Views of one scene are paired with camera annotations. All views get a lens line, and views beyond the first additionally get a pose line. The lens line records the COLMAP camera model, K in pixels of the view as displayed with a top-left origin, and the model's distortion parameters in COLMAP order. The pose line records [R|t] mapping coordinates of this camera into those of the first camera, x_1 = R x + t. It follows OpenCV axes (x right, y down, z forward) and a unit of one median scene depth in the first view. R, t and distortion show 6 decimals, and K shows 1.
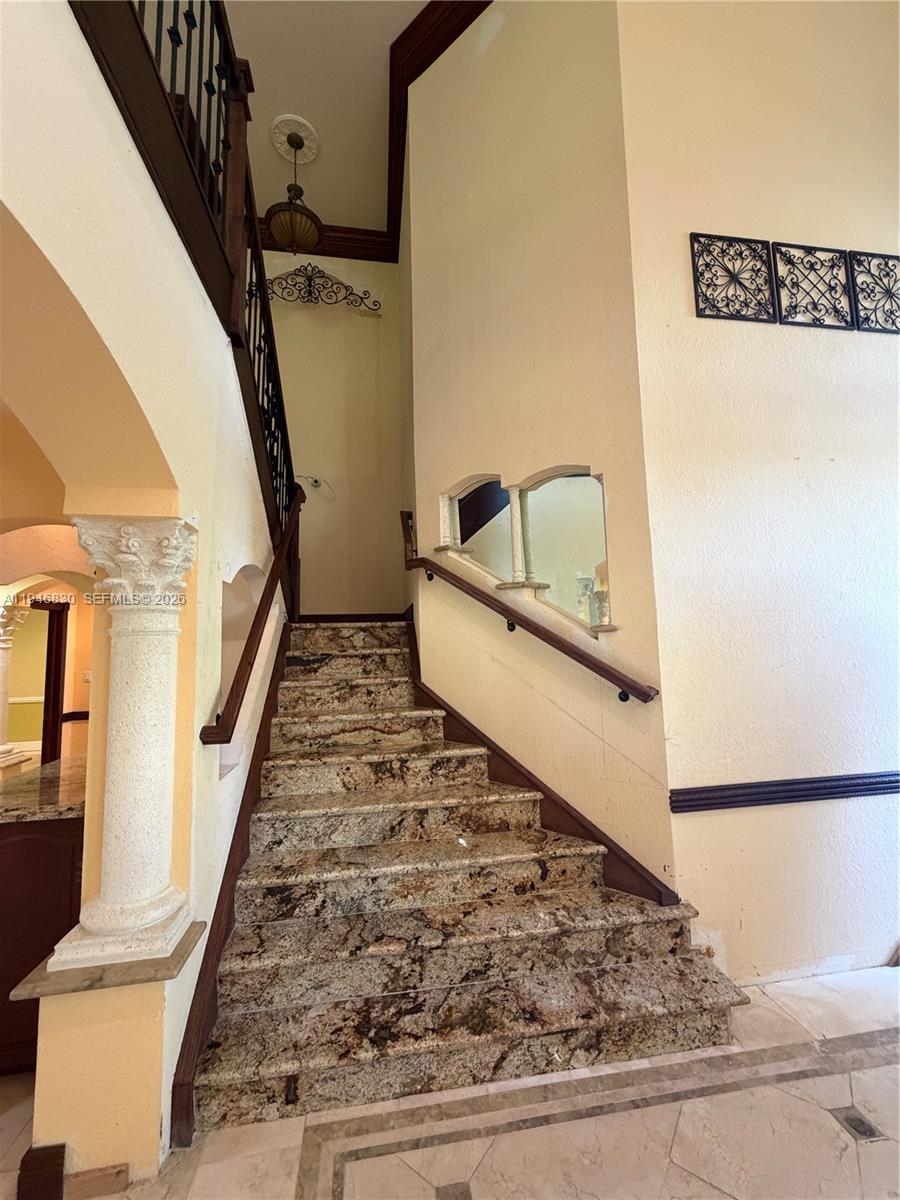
lens RADIAL K [[480.8, 0, 451.0], [0, 480.8, 596.2], [0, 0, 1]] dist [0.000109, -0.000072]
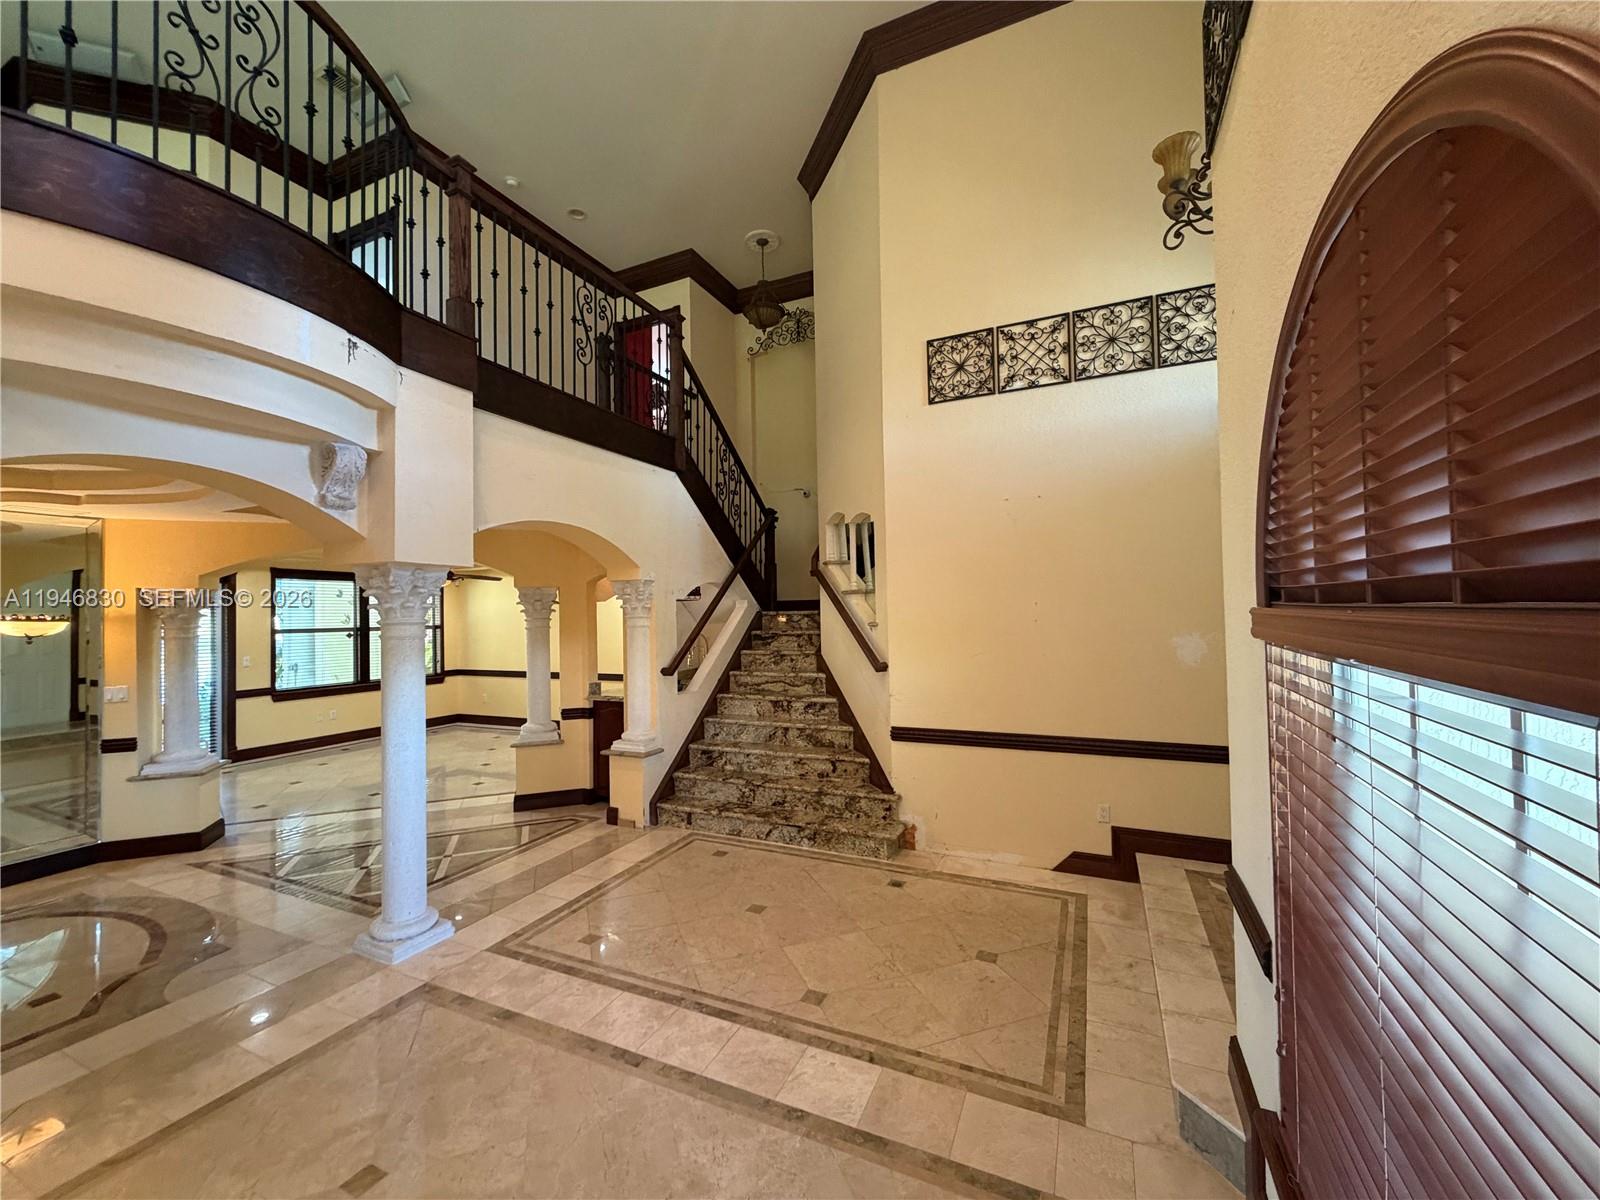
lens RADIAL K [[641.1, 0, 797.1], [0, 641.1, 597.7], [0, 0, 1]] dist [0.000109, -0.000072]
pose [[0.830936, -0.002863, -0.556361, 1.277474], [0.050858, 0.996191, 0.070831, -0.178750], [0.554039, -0.087151, 0.827916, -0.840846]]
